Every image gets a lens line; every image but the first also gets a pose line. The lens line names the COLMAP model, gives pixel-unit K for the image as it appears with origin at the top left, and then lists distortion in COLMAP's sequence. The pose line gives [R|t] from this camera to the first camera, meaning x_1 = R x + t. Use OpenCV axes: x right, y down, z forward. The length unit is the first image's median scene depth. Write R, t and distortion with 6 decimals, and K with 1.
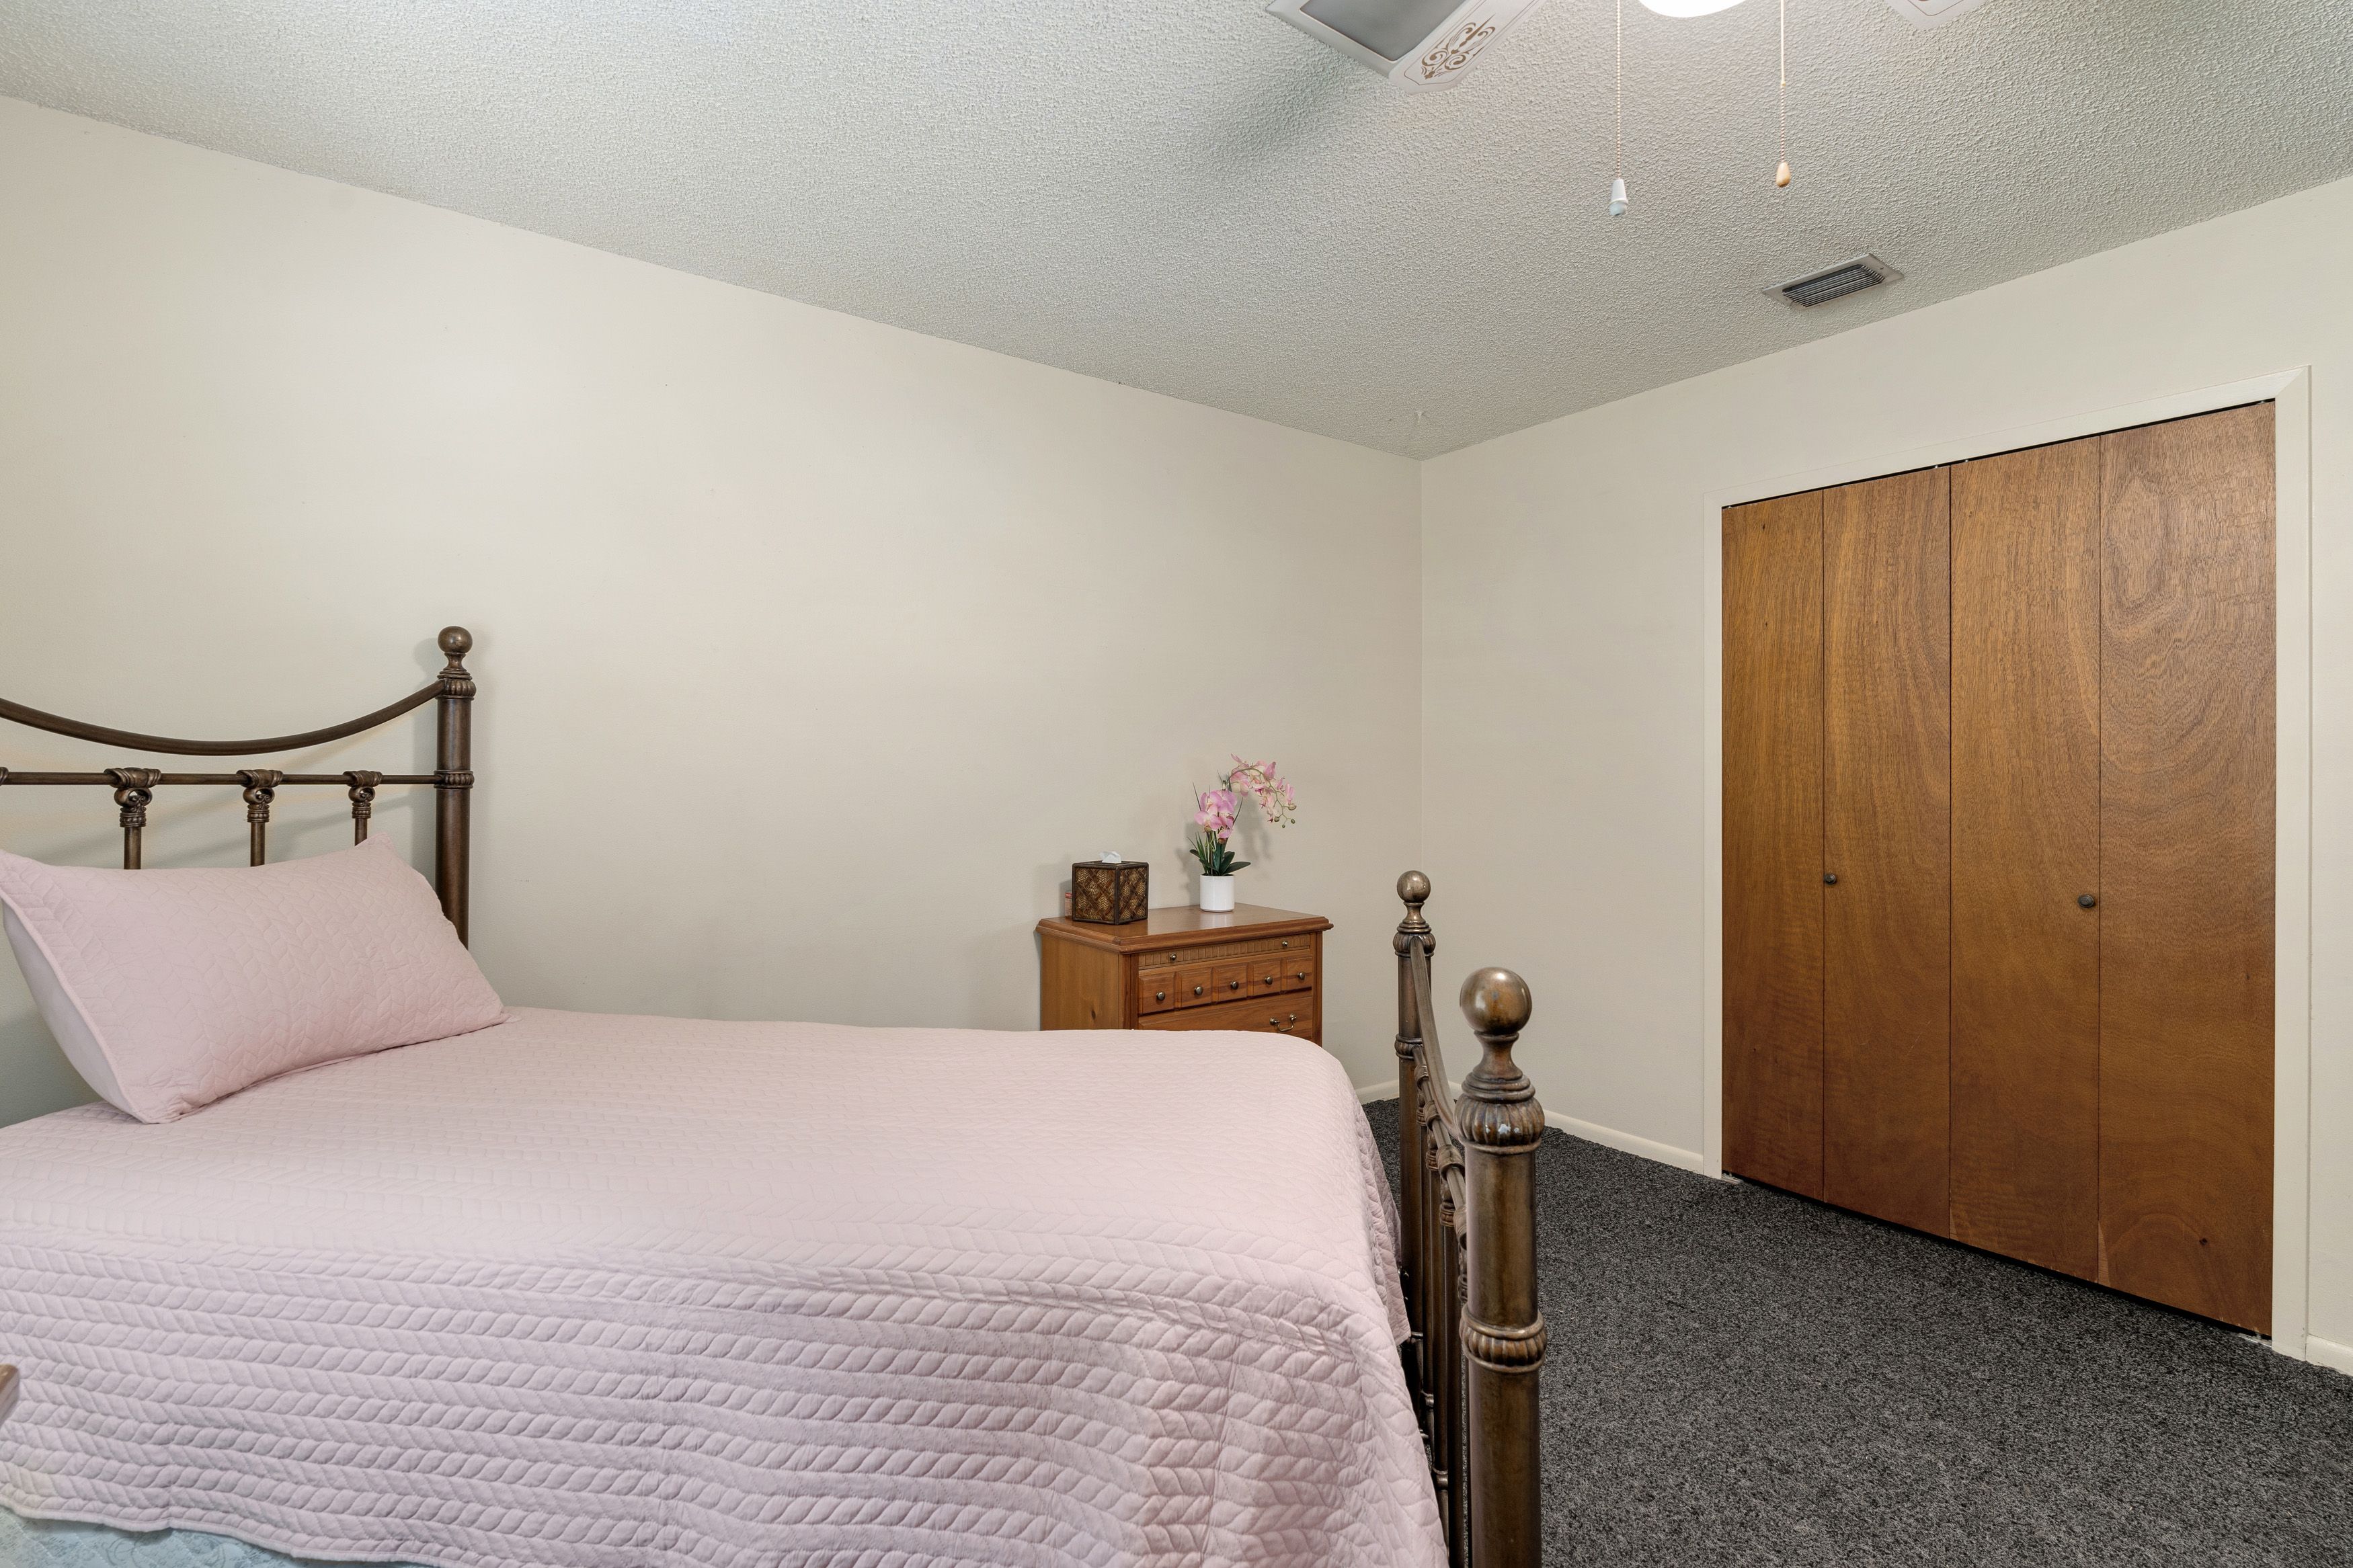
lens RADIAL K [[1071.3, 0, 1180.1], [0, 1071.3, 778.0], [0, 0, 1]] dist [-0.014065, 0.005000]
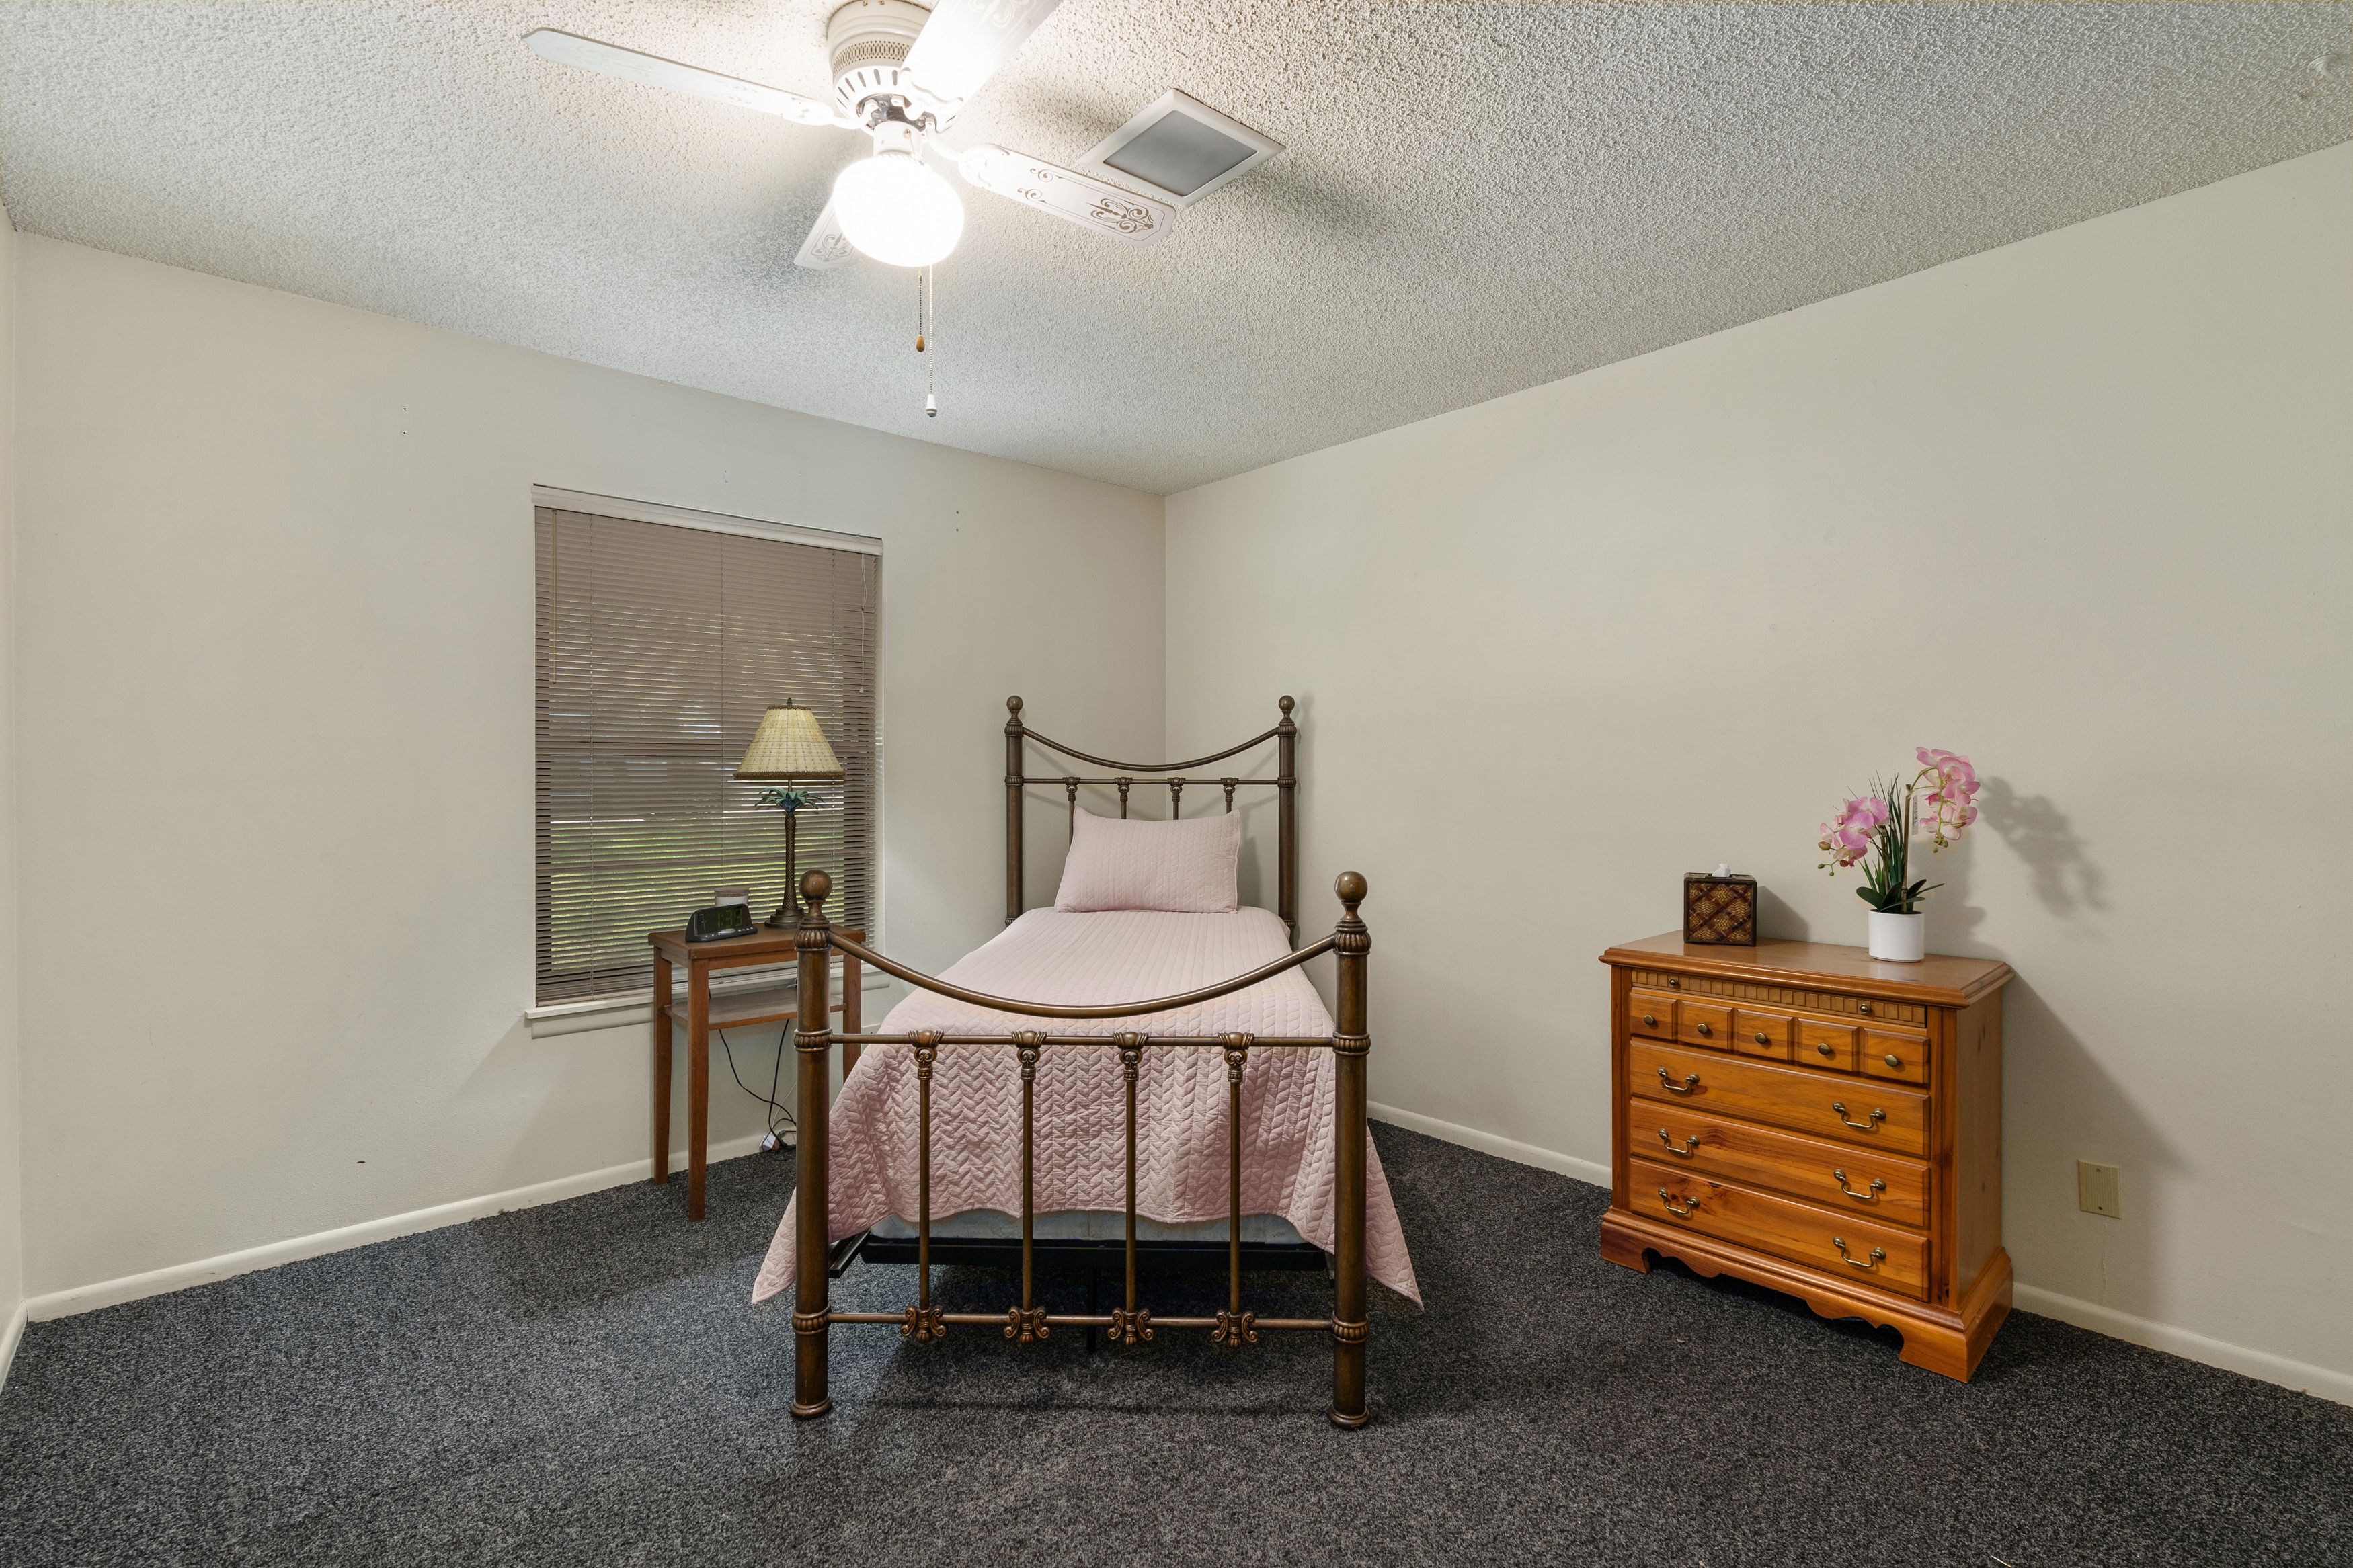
lens RADIAL K [[1071.3, 0, 1176.8], [0, 1071.3, 784.5], [0, 0, 1]] dist [-0.014065, 0.005000]
pose [[0.092536, 0.006196, -0.995690, 1.073627], [0.002805, 0.999975, 0.006483, -0.005935], [0.995705, -0.003393, 0.092516, 0.650894]]
